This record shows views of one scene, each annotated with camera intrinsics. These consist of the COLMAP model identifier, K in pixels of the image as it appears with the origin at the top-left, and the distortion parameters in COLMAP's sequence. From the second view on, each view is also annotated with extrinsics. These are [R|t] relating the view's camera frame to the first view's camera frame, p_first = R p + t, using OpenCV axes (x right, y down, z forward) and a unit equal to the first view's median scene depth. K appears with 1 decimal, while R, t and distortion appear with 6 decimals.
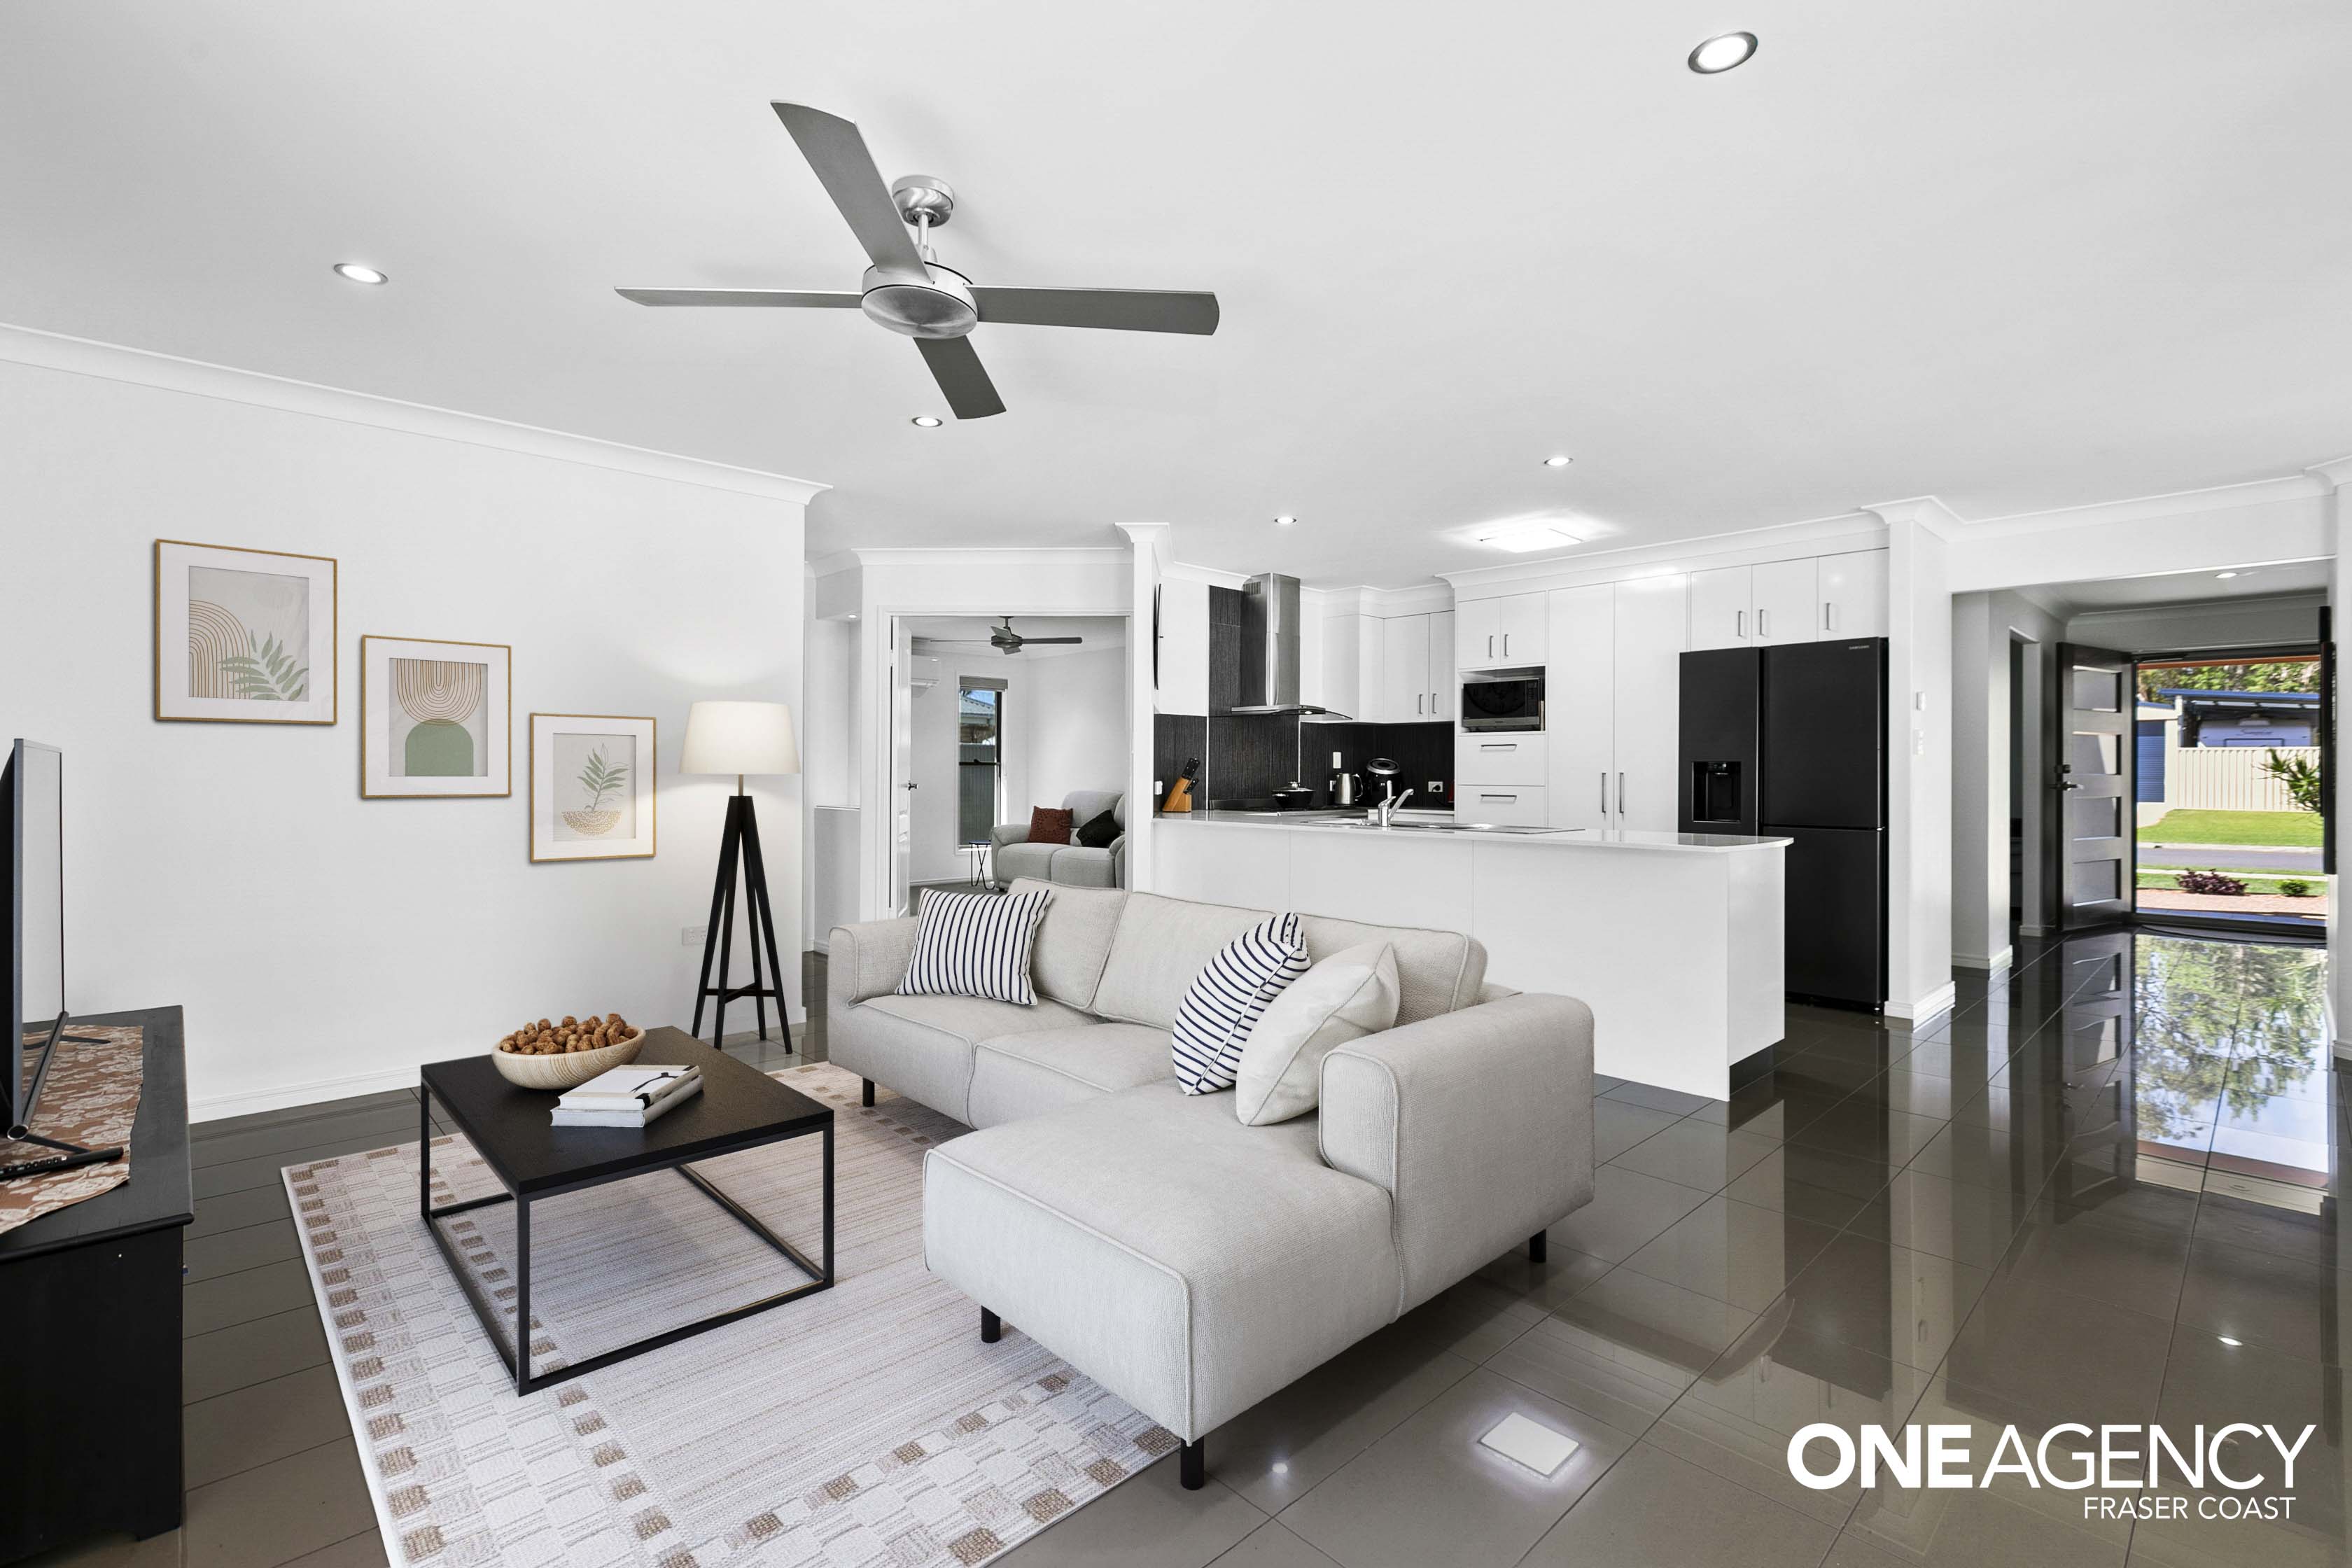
lens RADIAL K [[1063.4, 0, 1180.4], [0, 1063.4, 780.1], [0, 0, 1]] dist [0.001408, 0.001138]
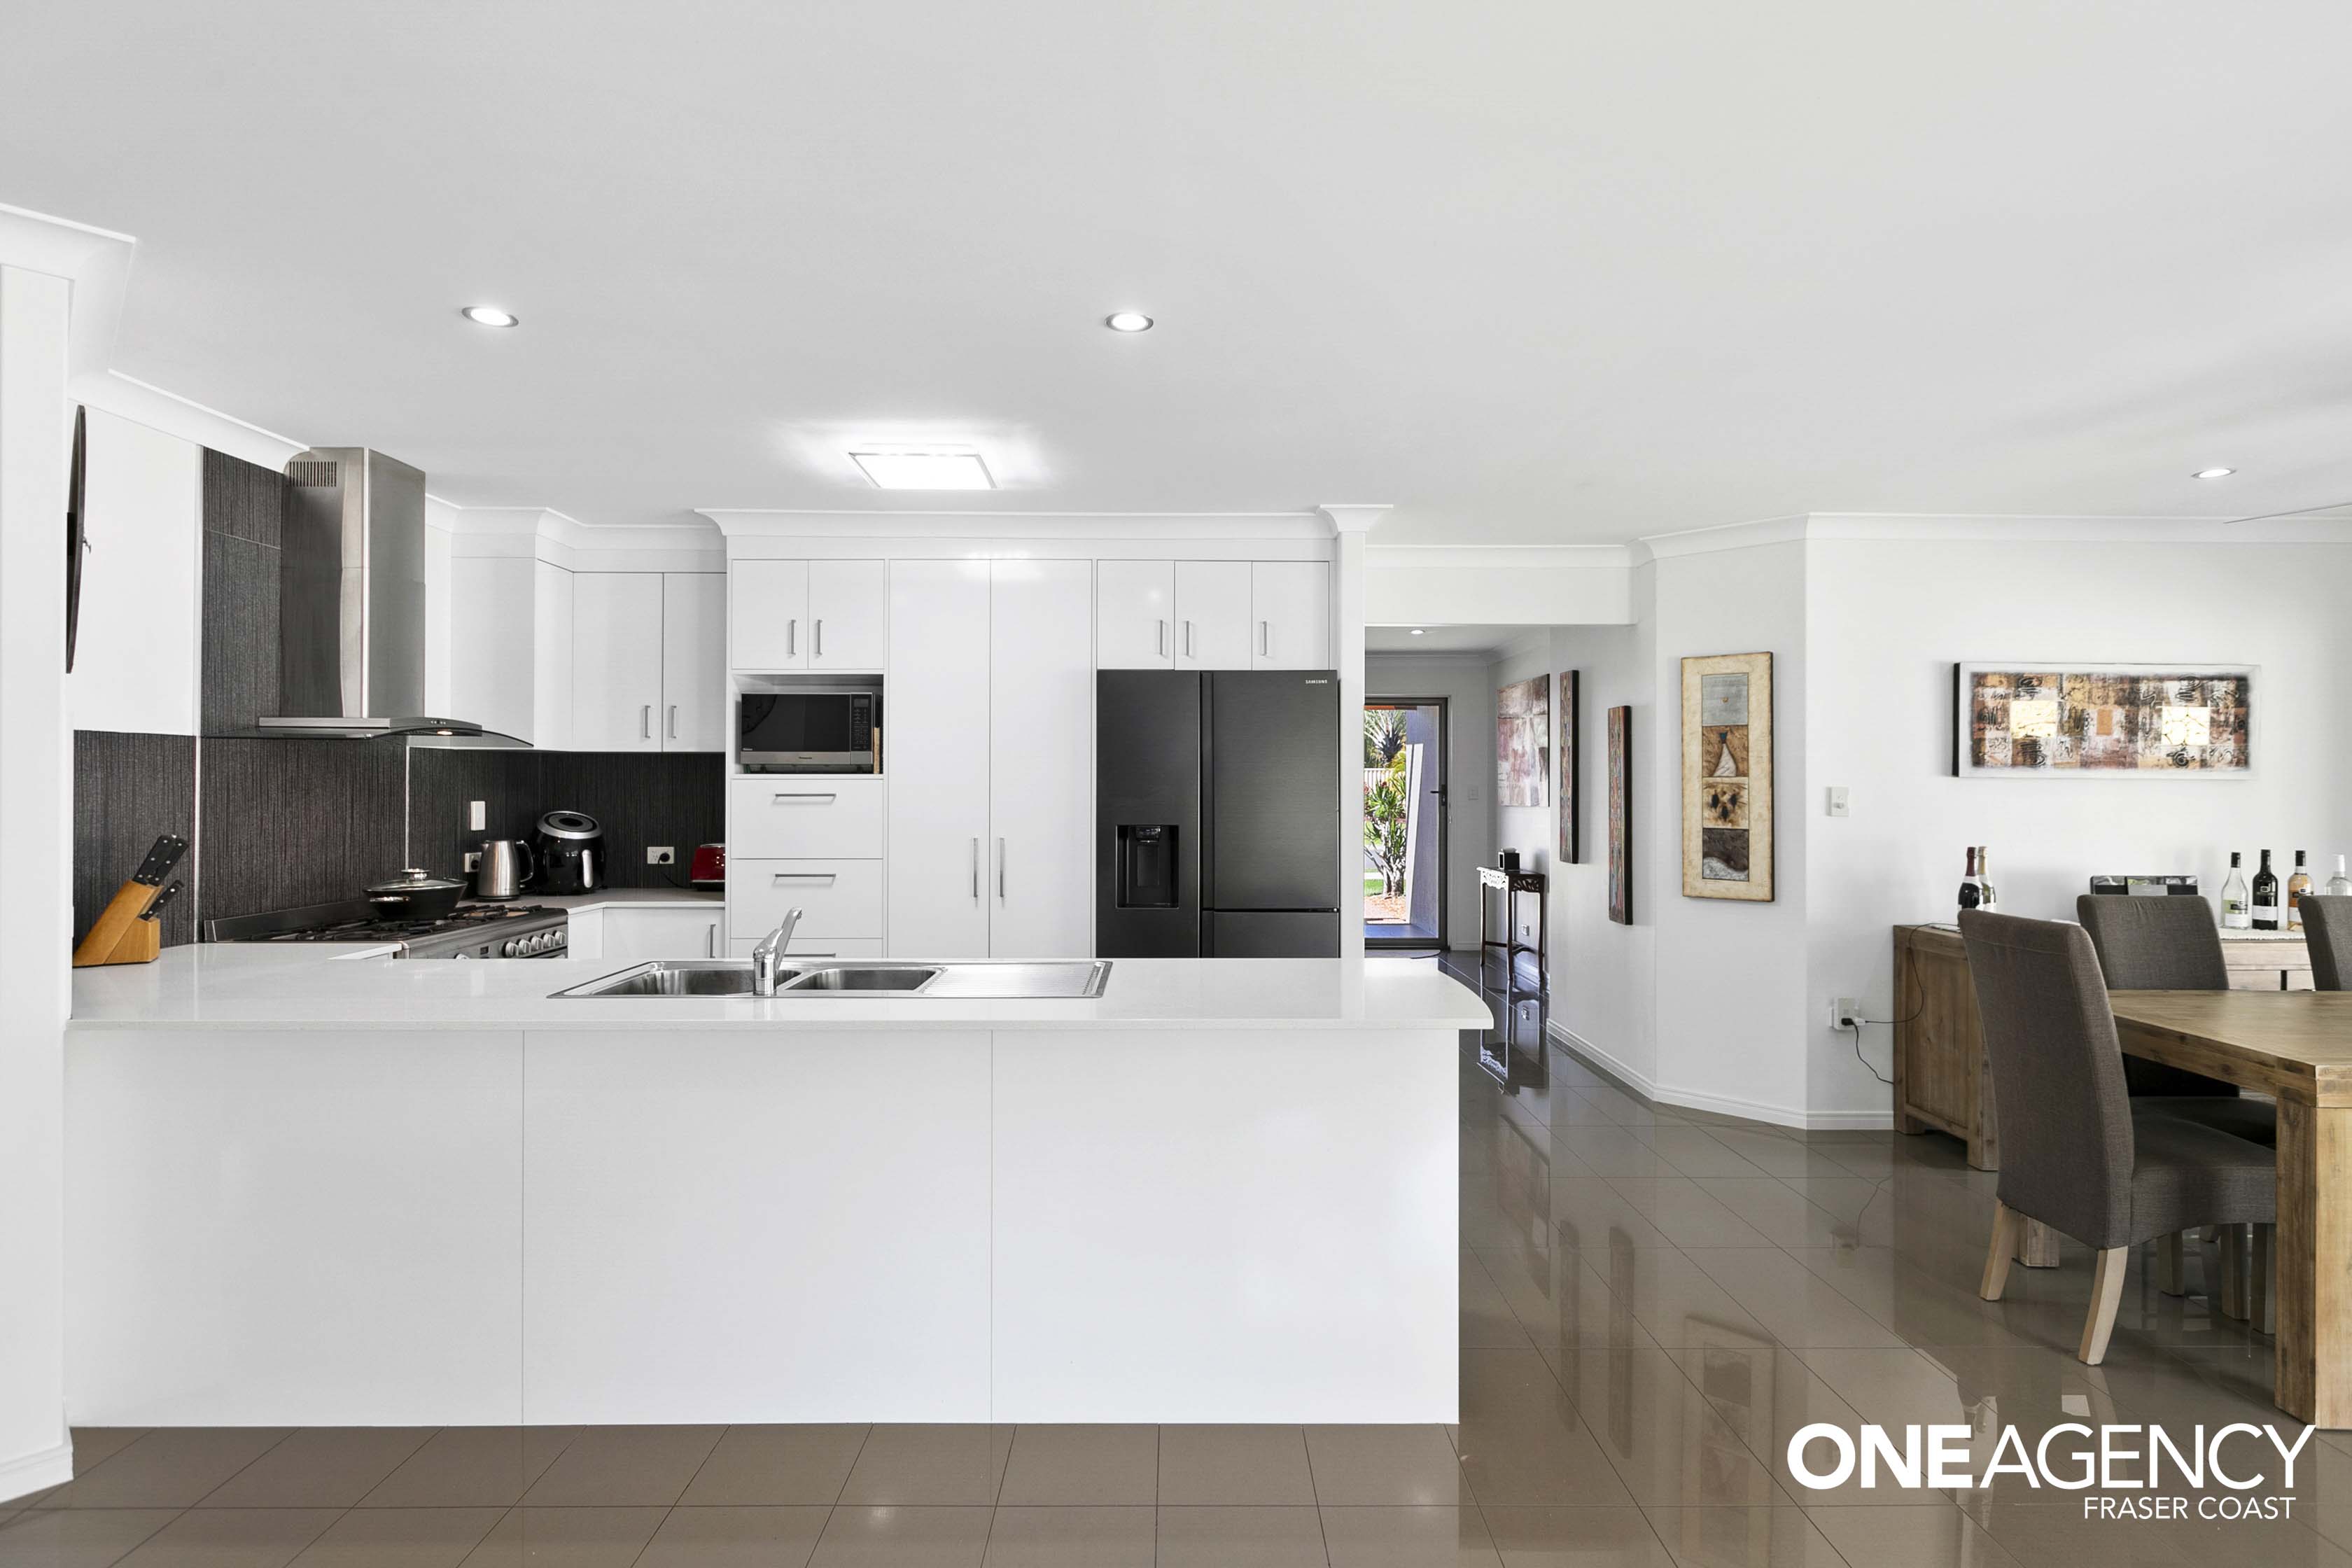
lens RADIAL K [[1151.7, 0, 1179.4], [0, 1151.7, 778.8], [0, 0, 1]] dist [-0.002724, -0.001895]
pose [[0.692176, -0.000068, 0.721729, -0.036953], [0.007561, 0.999946, -0.007157, -0.034174], [-0.721689, 0.010411, 0.692139, 0.351512]]
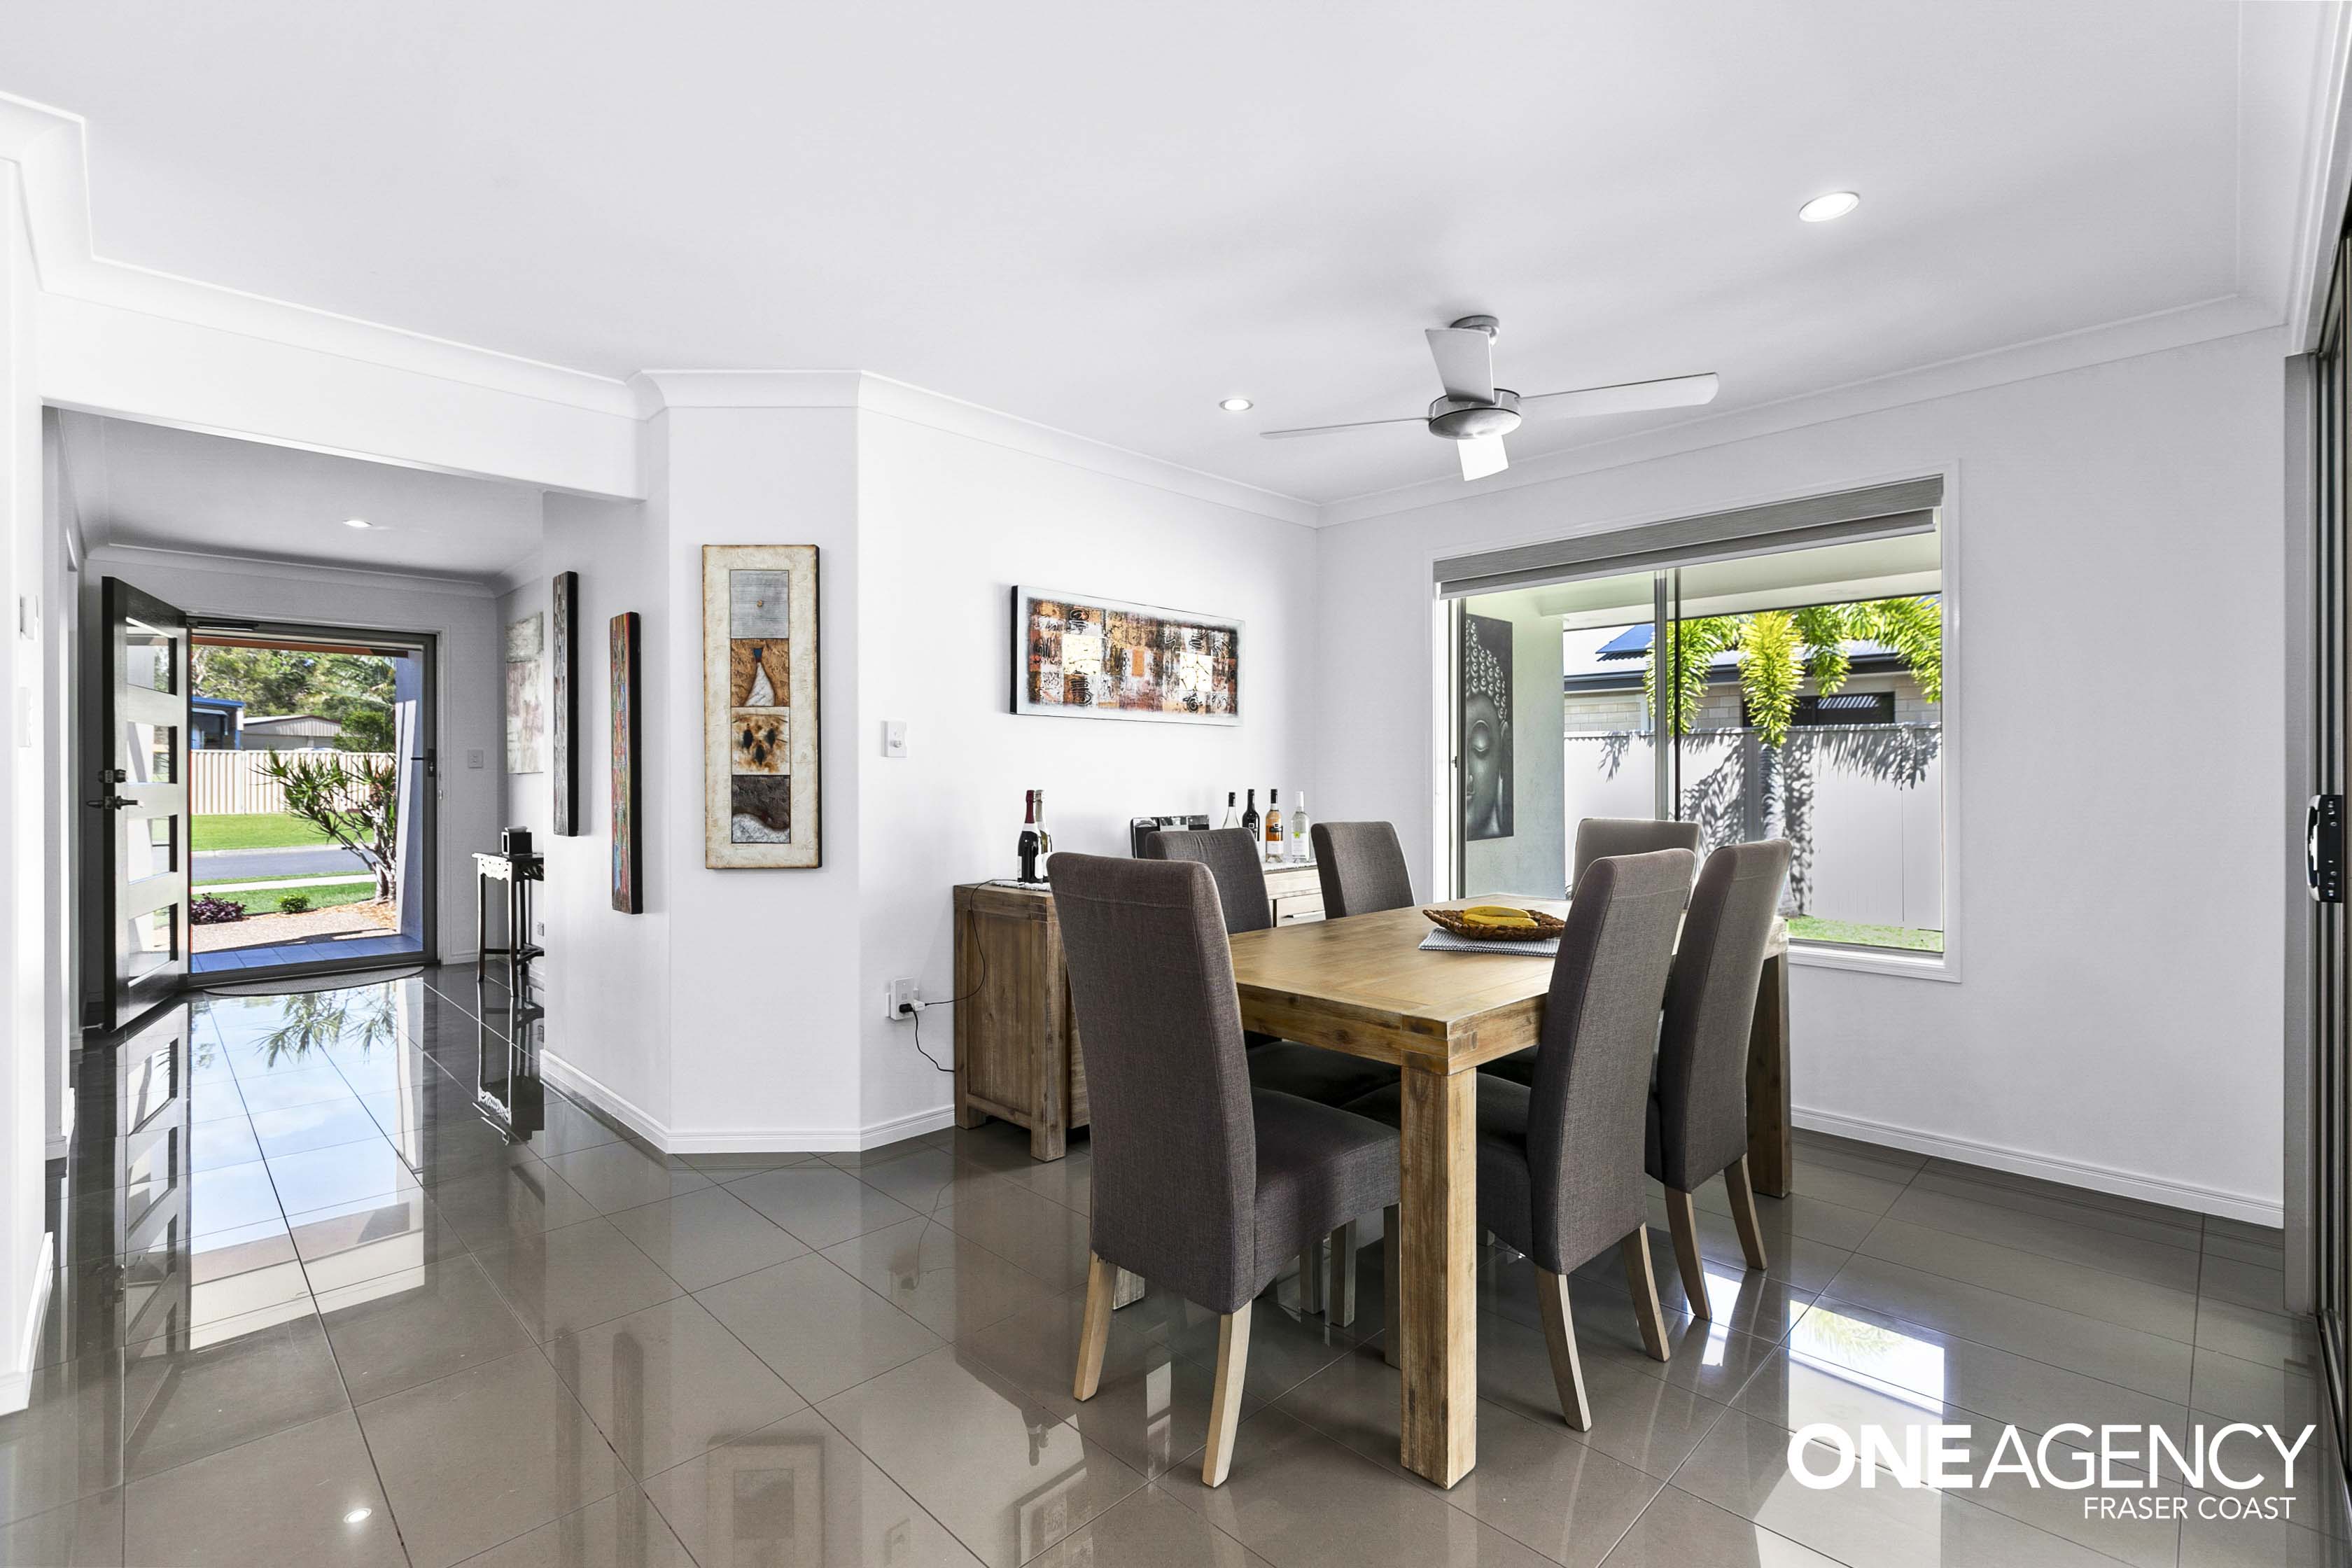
lens RADIAL K [[1063.4, 0, 1169.0], [0, 1063.4, 771.3], [0, 0, 1]] dist [0.001408, 0.001138]
pose [[-0.004608, -0.001405, 0.999988, 0.204069], [0.012747, 0.999918, 0.001463, -0.006968], [-0.999908, 0.012754, -0.004590, 0.410221]]
